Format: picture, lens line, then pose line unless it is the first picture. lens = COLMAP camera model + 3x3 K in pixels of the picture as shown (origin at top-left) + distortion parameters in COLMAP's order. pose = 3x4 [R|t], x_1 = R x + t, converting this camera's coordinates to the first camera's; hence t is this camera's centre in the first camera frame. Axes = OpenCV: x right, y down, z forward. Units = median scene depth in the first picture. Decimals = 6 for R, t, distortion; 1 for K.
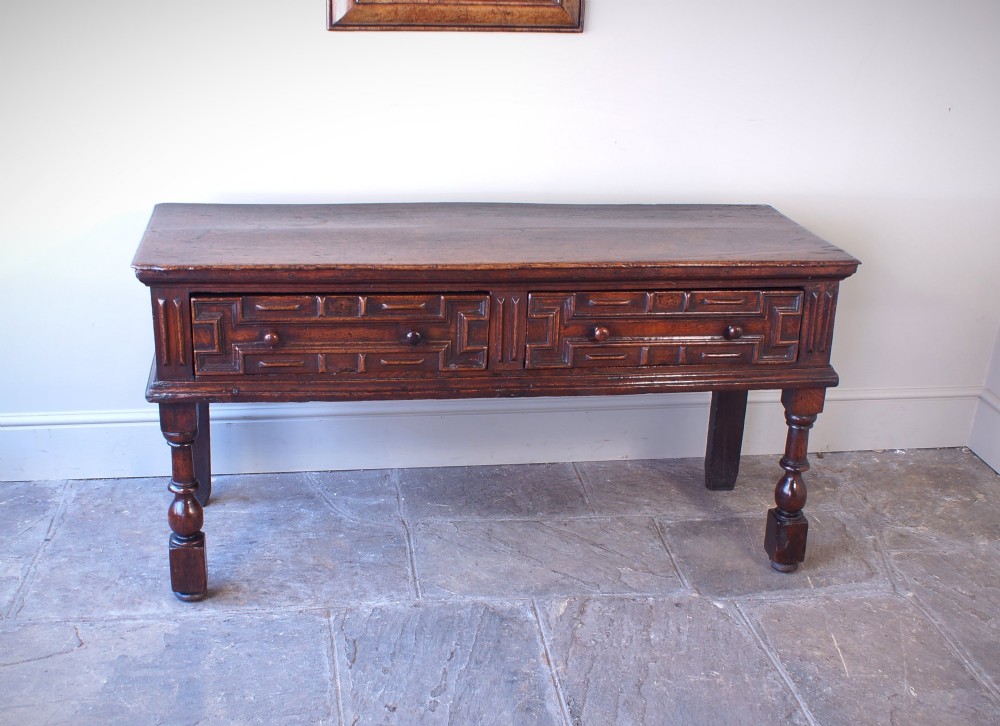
lens RADIAL K [[1280.3, 0, 478.8], [0, 1280.3, 412.7], [0, 0, 1]] dist [-0.118985, 0.000000]
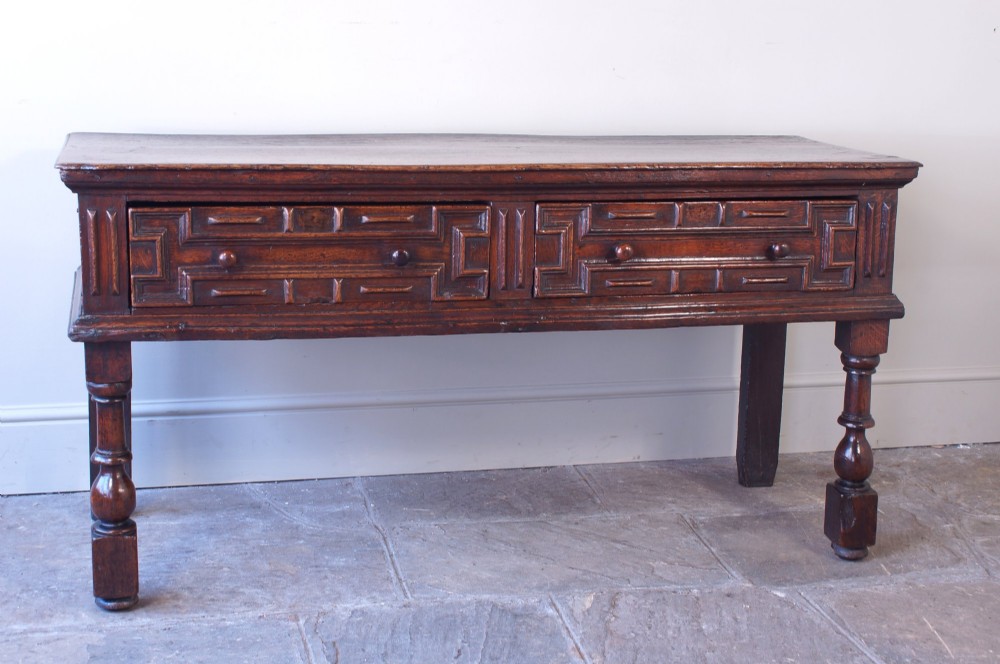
lens RADIAL K [[1554.5, 0, 496.2], [0, 1554.5, 331.6], [0, 0, 1]] dist [-0.053783, 0.000000]
pose [[0.996535, -0.027767, 0.078402, -0.067068], [0.040344, 0.985683, -0.163710, 0.149846], [-0.072734, 0.166306, 0.983388, 0.018326]]
